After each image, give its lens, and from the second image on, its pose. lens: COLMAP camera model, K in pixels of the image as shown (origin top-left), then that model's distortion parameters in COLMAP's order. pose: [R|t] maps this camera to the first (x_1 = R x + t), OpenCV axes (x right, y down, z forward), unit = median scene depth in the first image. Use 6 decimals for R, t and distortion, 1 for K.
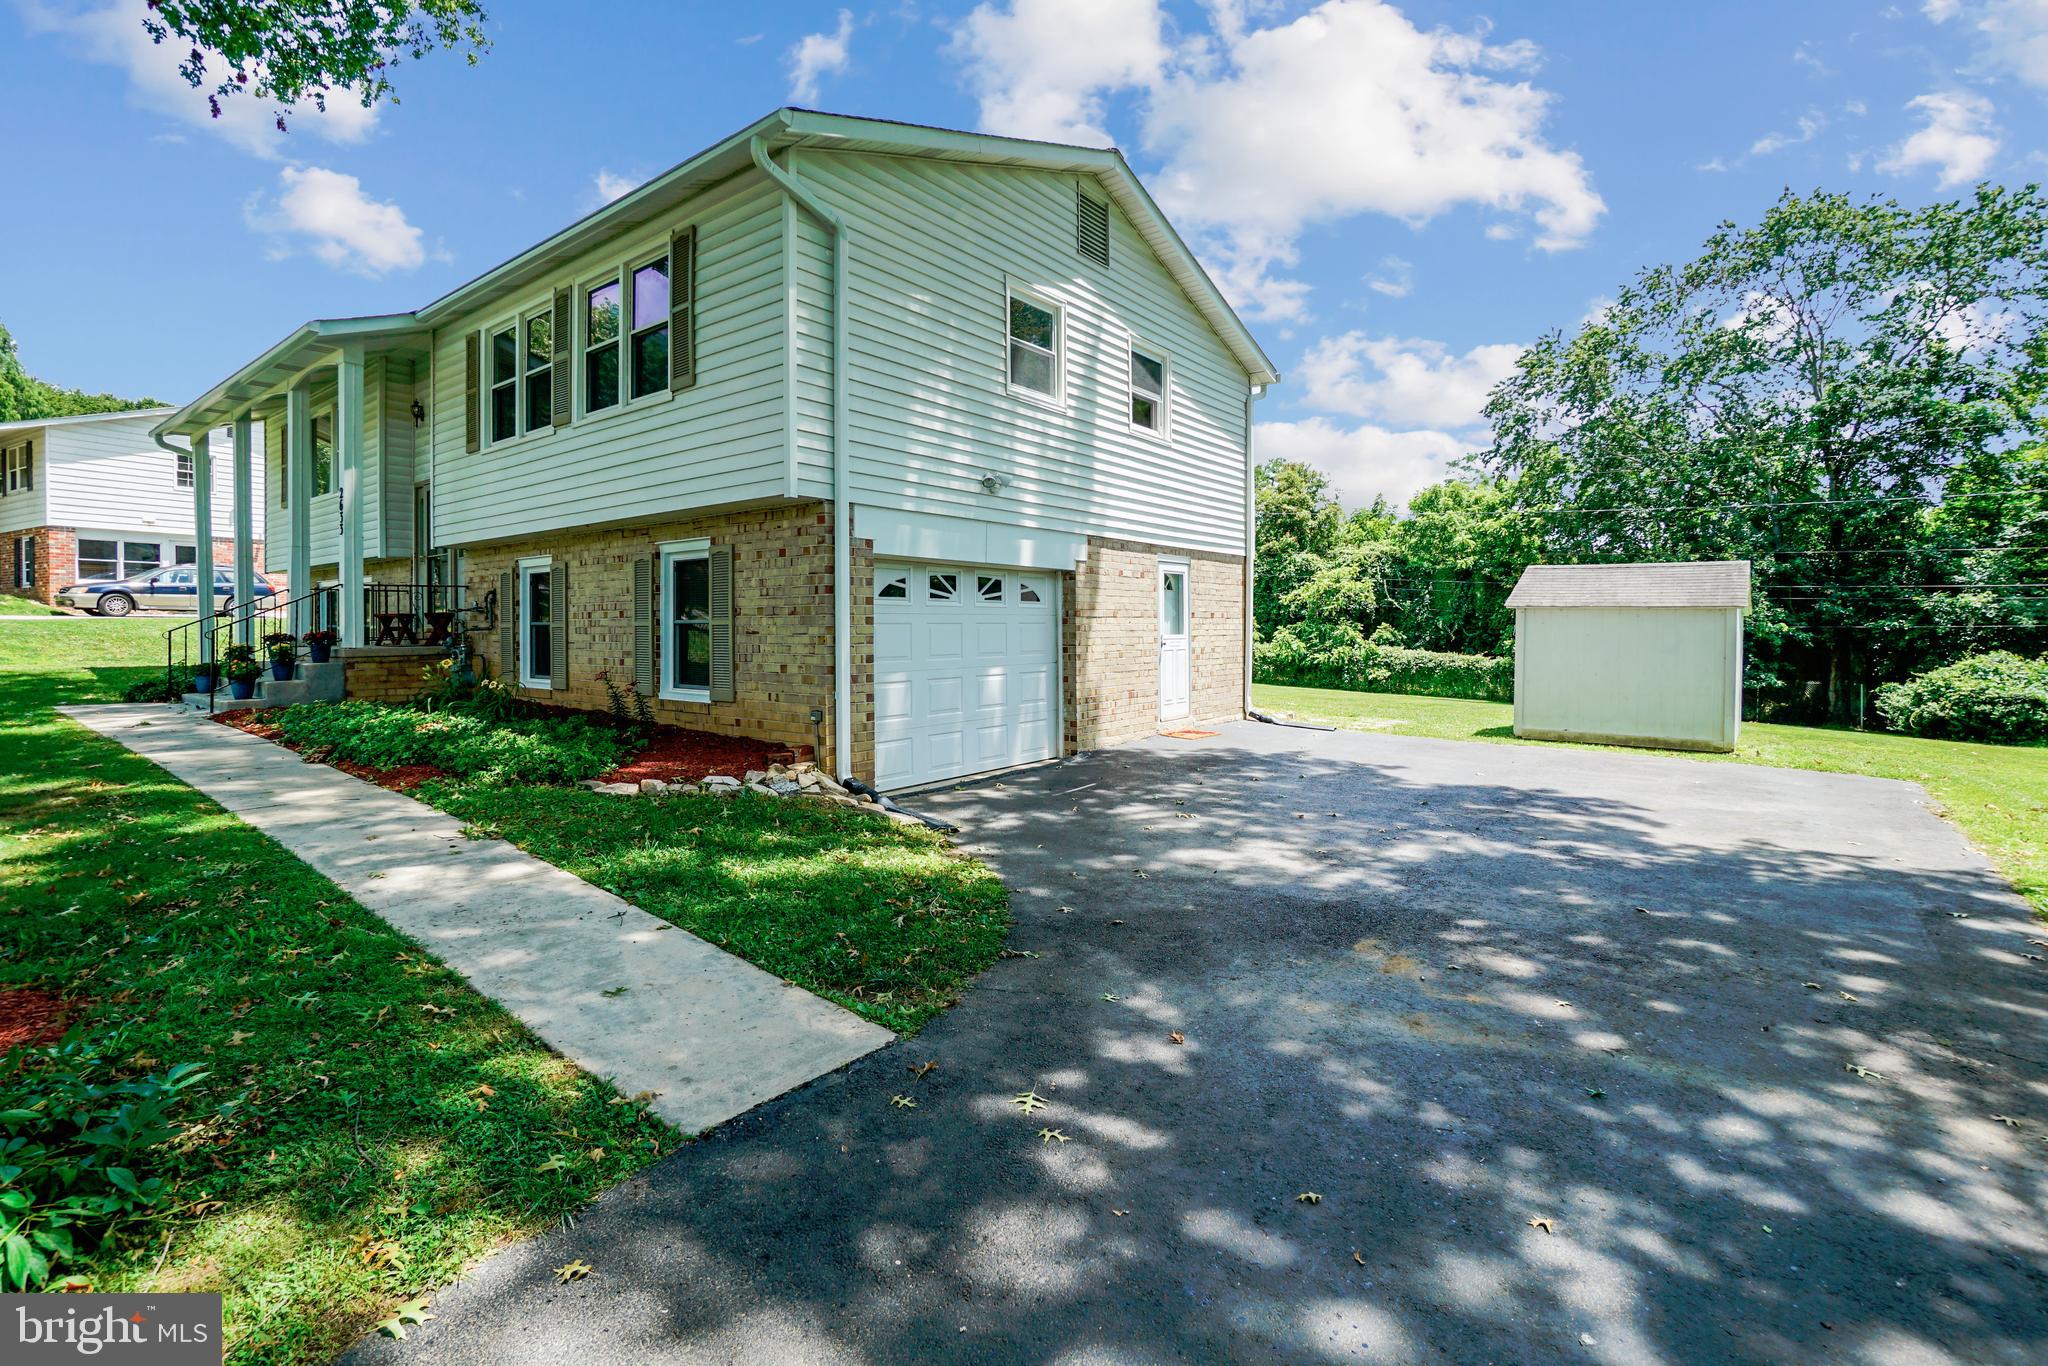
lens RADIAL K [[943.9, 0, 1050.8], [0, 943.9, 642.2], [0, 0, 1]] dist [-0.016555, 0.001107]
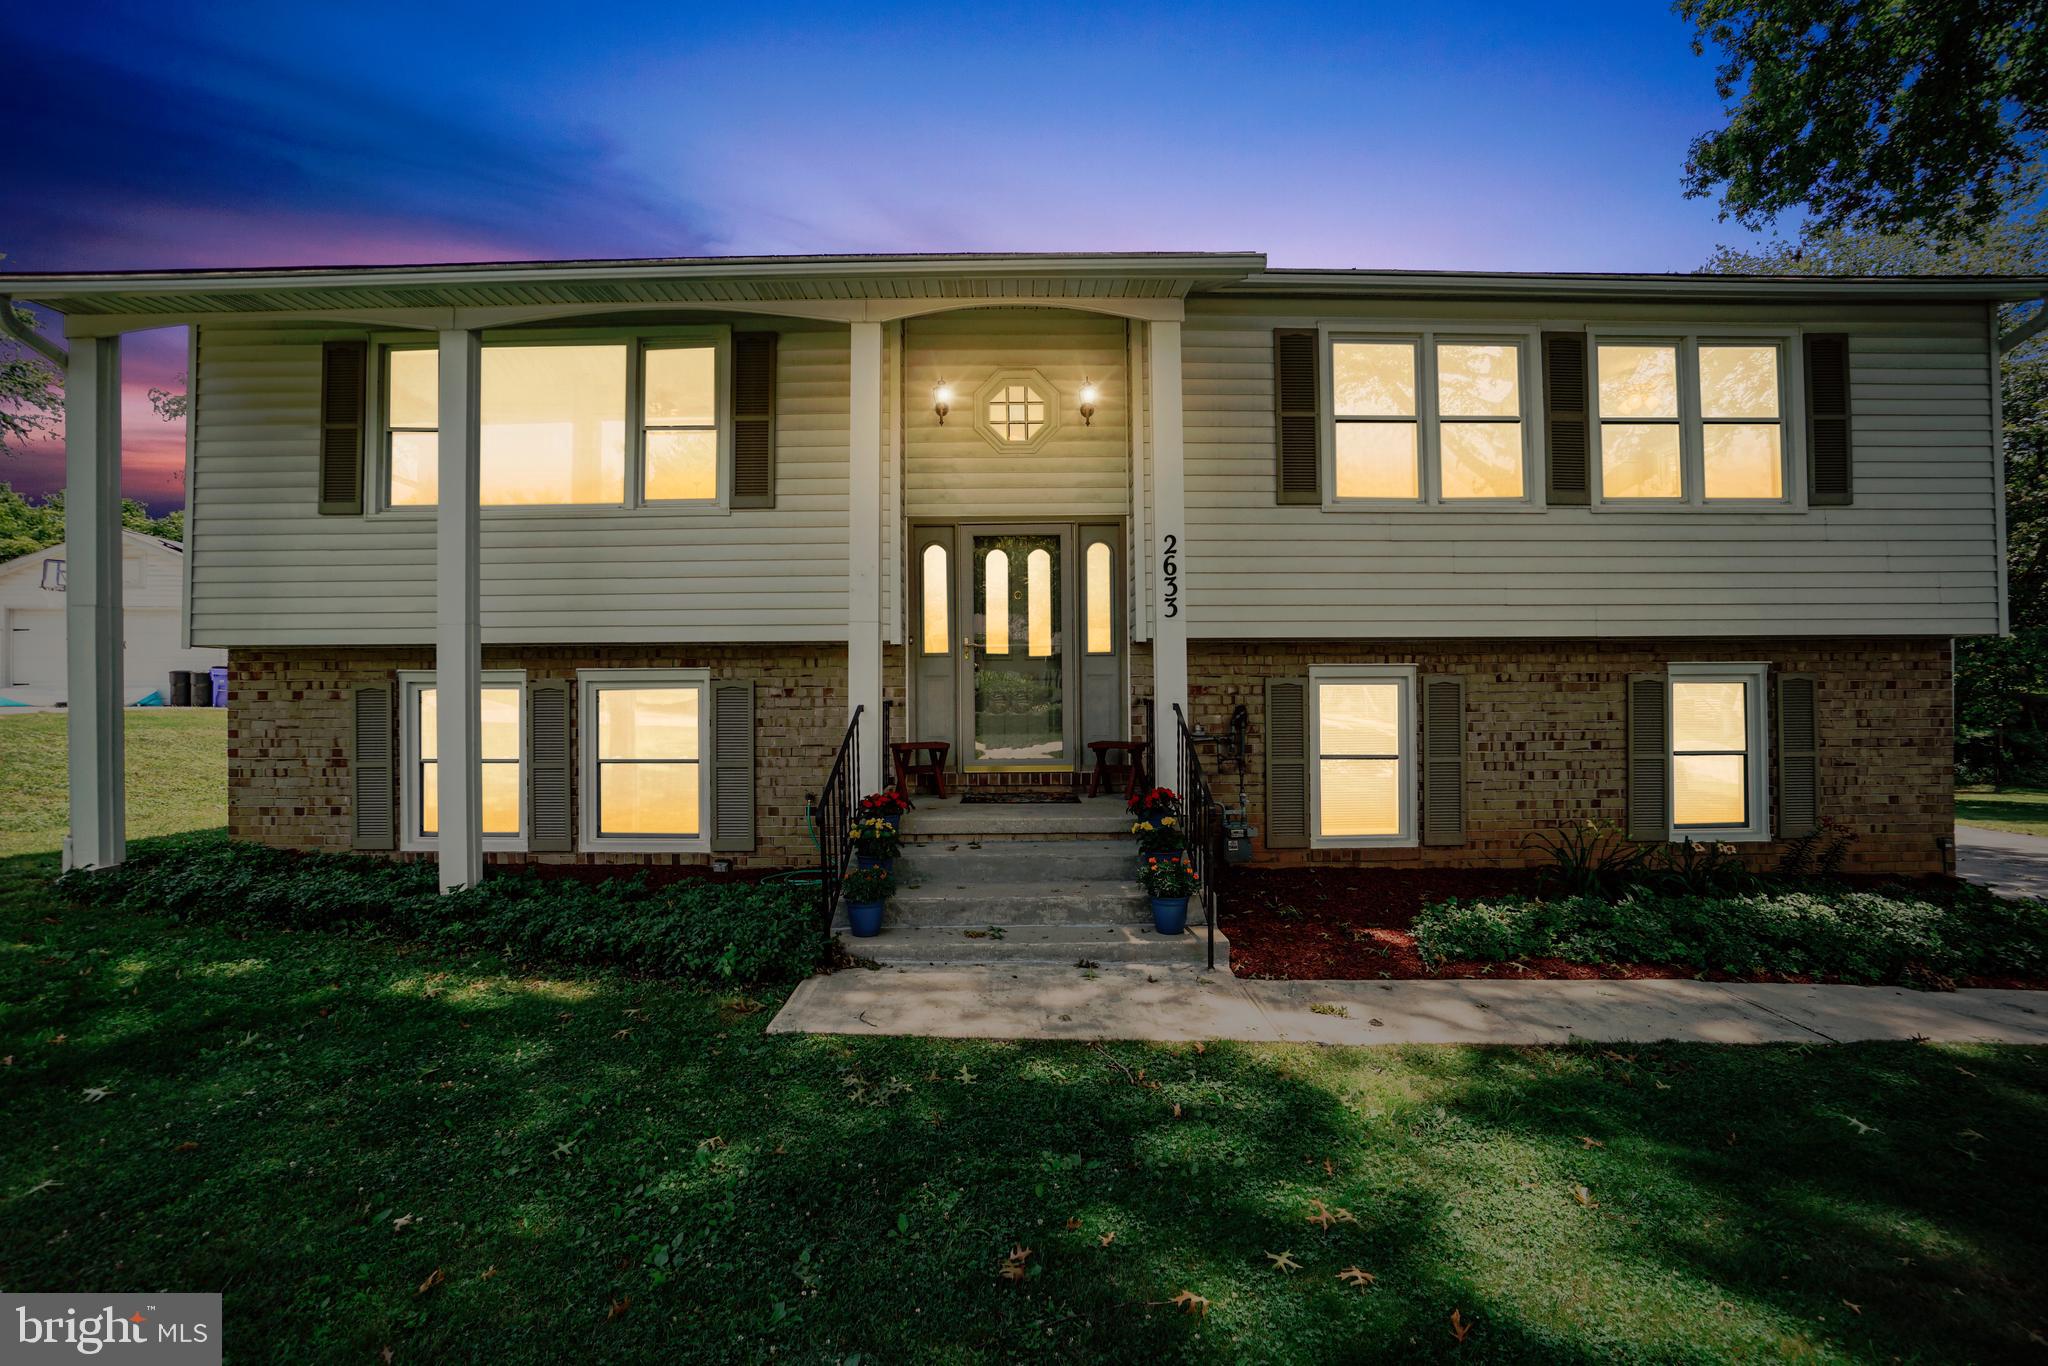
lens RADIAL K [[943.9, 0, 1022.9], [0, 943.9, 692.8], [0, 0, 1]] dist [-0.016555, 0.001107]
pose [[0.769546, 0.004008, 0.638579, -1.233293], [0.013827, 0.999641, -0.022937, -0.057418], [-0.638442, 0.026480, 0.769214, 0.621788]]
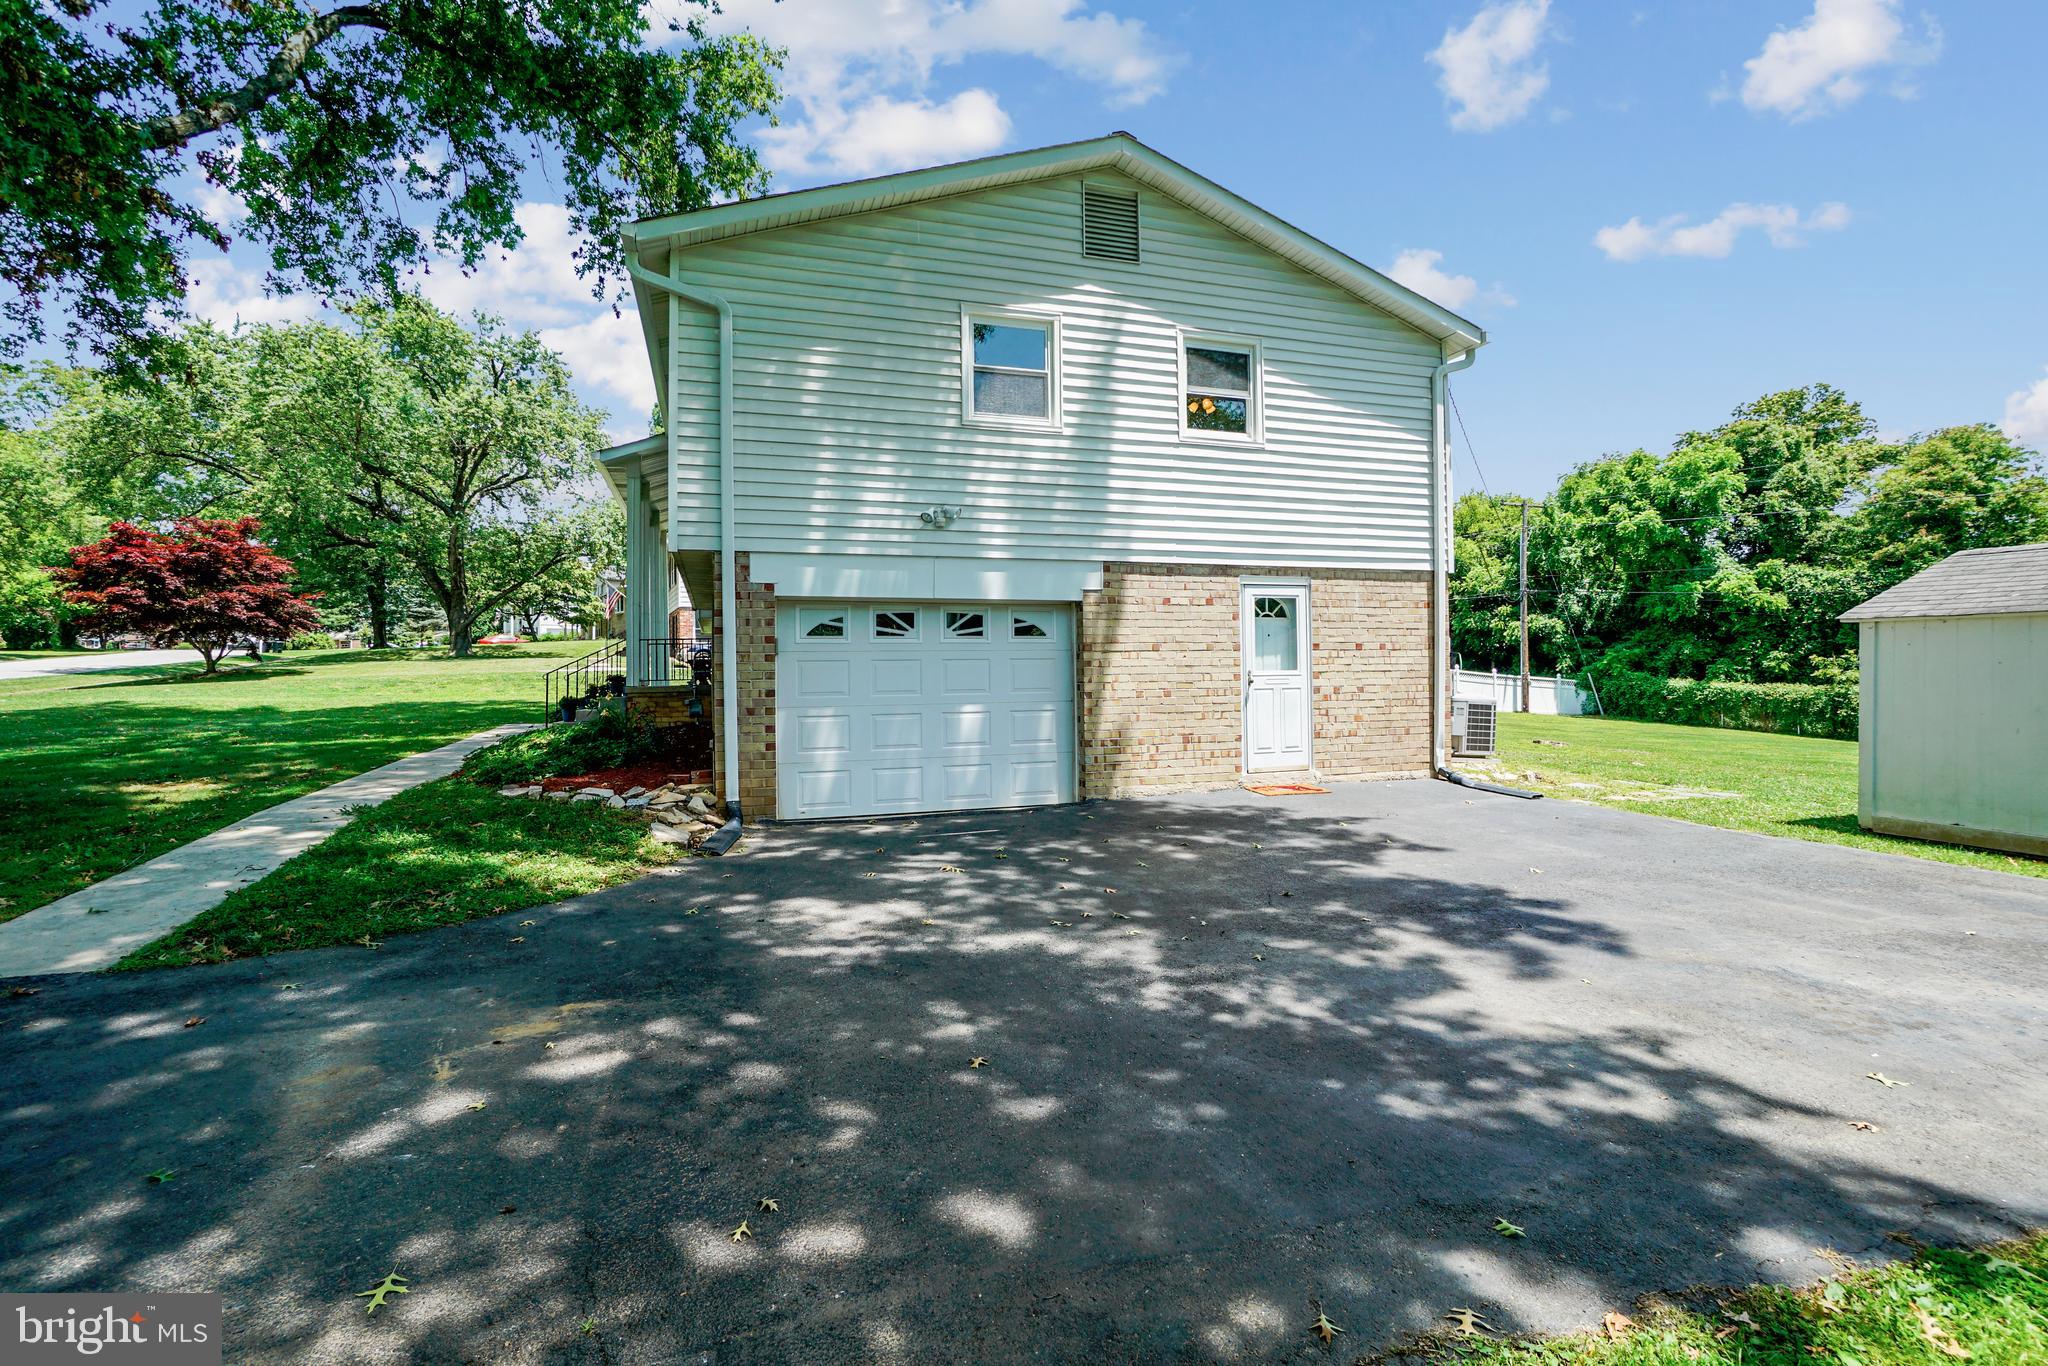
lens RADIAL K [[943.9, 0, 1015.5], [0, 943.9, 673.1], [0, 0, 1]] dist [-0.016555, 0.001107]
pose [[0.814655, -0.008760, -0.579880, 0.503223], [0.000233, 0.999891, -0.014777, 0.007894], [0.579946, 0.011903, 0.814568, 0.212900]]
